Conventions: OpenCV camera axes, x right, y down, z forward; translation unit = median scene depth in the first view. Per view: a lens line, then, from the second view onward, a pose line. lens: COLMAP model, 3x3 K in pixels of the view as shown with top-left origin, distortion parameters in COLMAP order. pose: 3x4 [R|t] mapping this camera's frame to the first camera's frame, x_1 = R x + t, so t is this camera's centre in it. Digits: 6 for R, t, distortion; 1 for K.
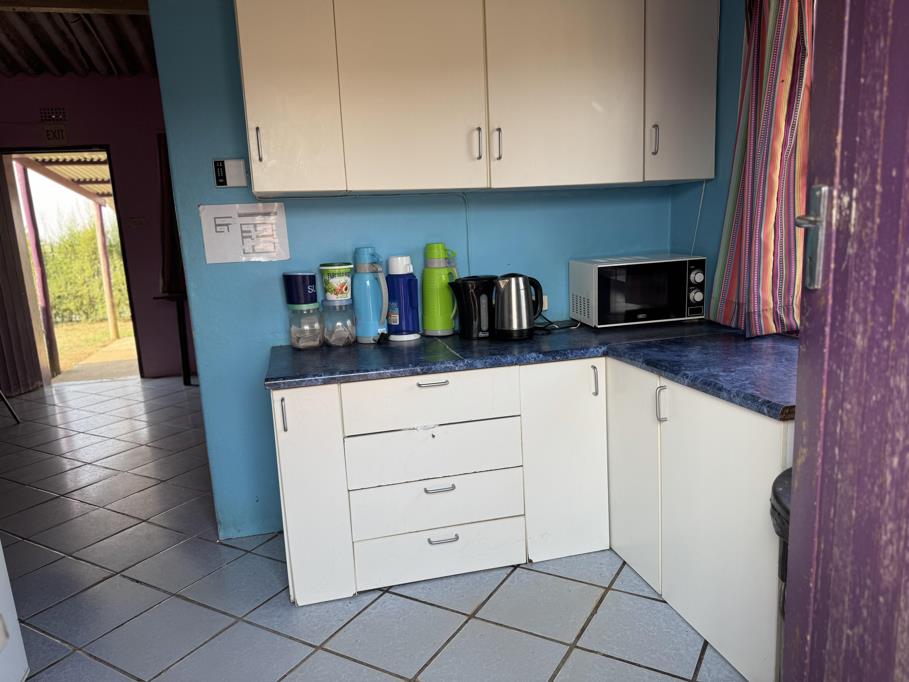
lens RADIAL K [[645.0, 0, 461.8], [0, 645.0, 349.5], [0, 0, 1]] dist [0.038389, -0.045063]
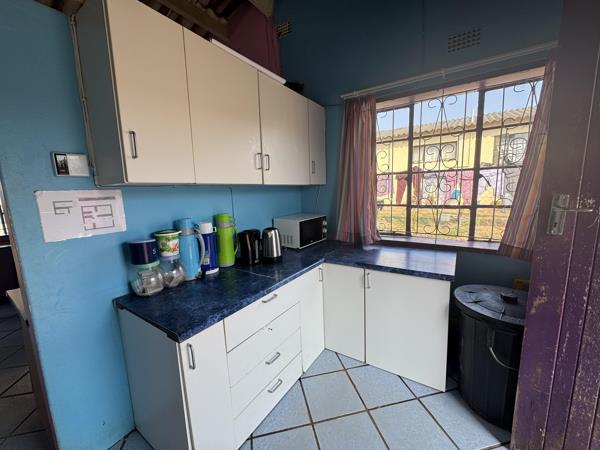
lens RADIAL K [[240.0, 0, 299.1], [0, 240.0, 223.8], [0, 0, 1]] dist [-0.004261, 0.000482]
pose [[0.737612, -0.072158, 0.671358, -0.361366], [0.126150, 0.991494, -0.032034, -0.100972], [-0.663336, 0.108320, 0.740440, 0.423621]]
